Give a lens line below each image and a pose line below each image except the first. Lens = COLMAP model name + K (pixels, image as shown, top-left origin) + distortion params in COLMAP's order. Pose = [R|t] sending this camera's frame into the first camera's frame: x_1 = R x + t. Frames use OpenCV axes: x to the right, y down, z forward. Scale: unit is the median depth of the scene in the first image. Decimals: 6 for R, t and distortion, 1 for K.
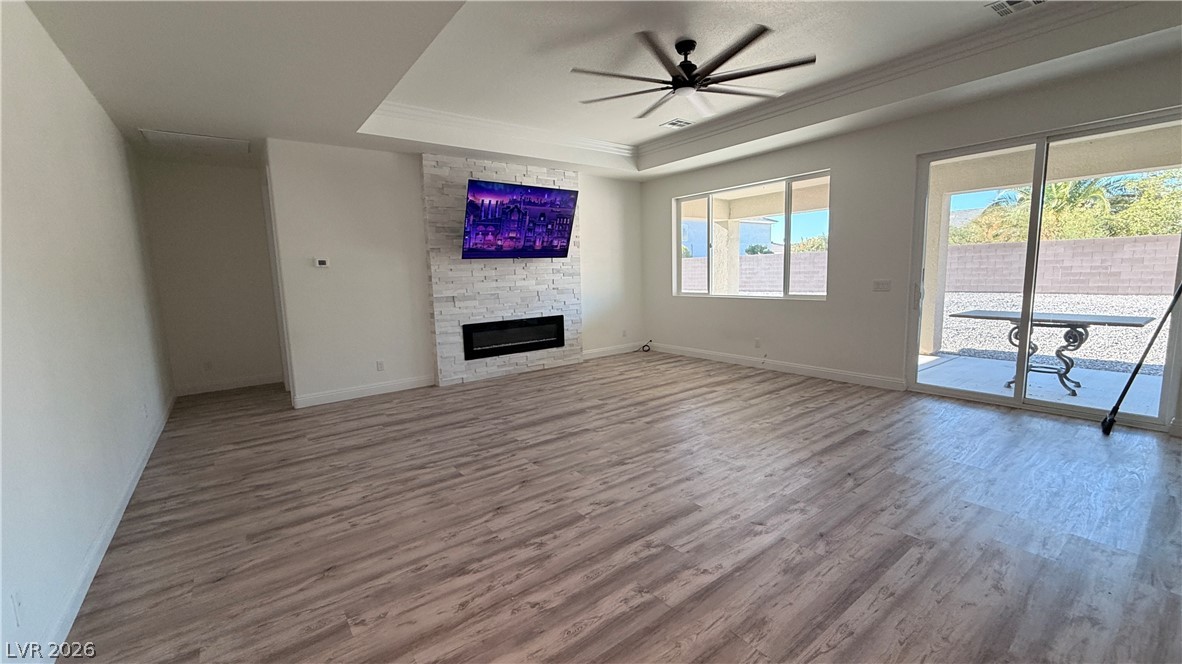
lens RADIAL K [[469.9, 0, 585.2], [0, 469.9, 328.5], [0, 0, 1]] dist [0.002049, -0.000151]
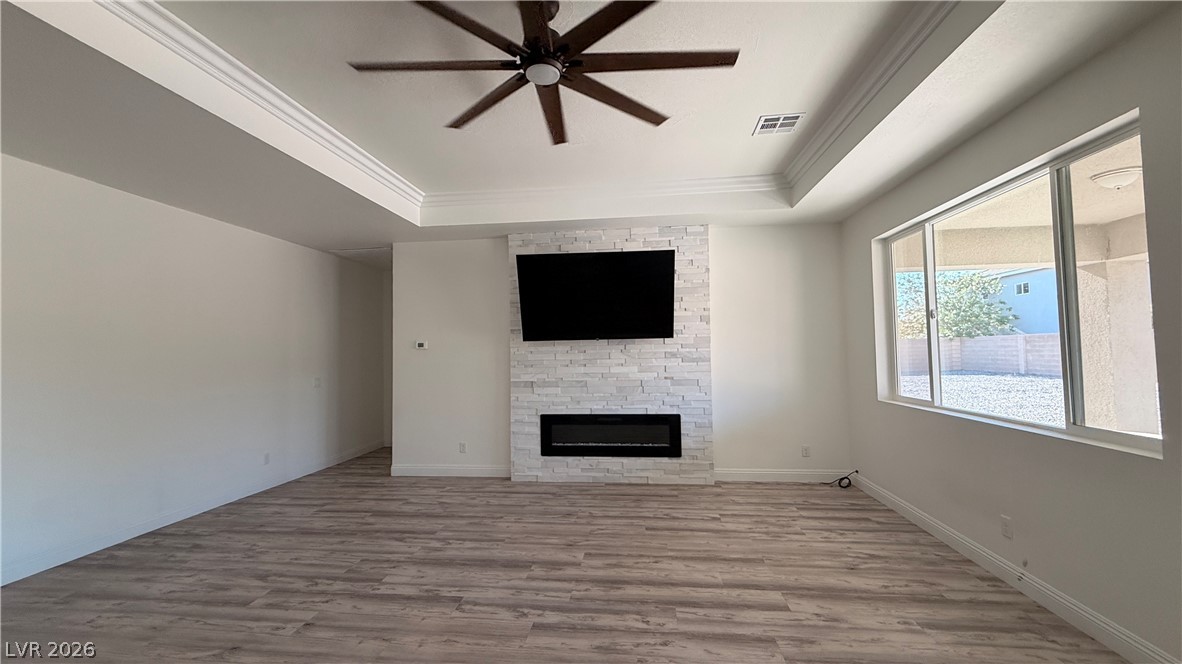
lens RADIAL K [[469.9, 0, 592.9], [0, 469.9, 329.3], [0, 0, 1]] dist [0.002049, -0.000151]
pose [[0.723761, -0.014037, -0.689908, 0.435810], [-0.090394, 0.989249, -0.114956, -0.075558], [0.684105, 0.145565, 0.714711, 0.425639]]
